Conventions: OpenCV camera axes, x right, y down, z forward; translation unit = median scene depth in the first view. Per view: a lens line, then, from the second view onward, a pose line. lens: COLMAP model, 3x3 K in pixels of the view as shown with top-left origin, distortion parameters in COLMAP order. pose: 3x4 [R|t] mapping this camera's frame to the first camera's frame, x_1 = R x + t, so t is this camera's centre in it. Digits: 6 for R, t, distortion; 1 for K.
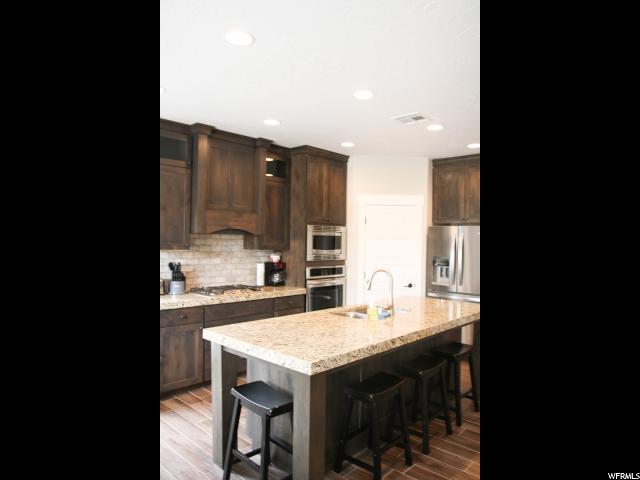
lens RADIAL K [[395.7, 0, 320.0], [0, 395.7, 240.0], [0, 0, 1]] dist [-0.071904, 0.000407]
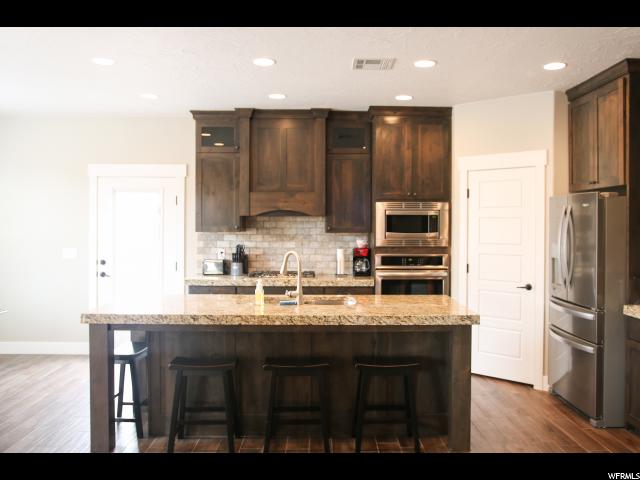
lens RADIAL K [[549.1, 0, 321.6], [0, 549.1, 226.6], [0, 0, 1]] dist [-0.052019, 0.008083]
pose [[0.706977, -0.011062, -0.707150, 0.719552], [0.009745, 0.999935, -0.005899, 0.018380], [0.707169, -0.002721, 0.707039, 0.121499]]
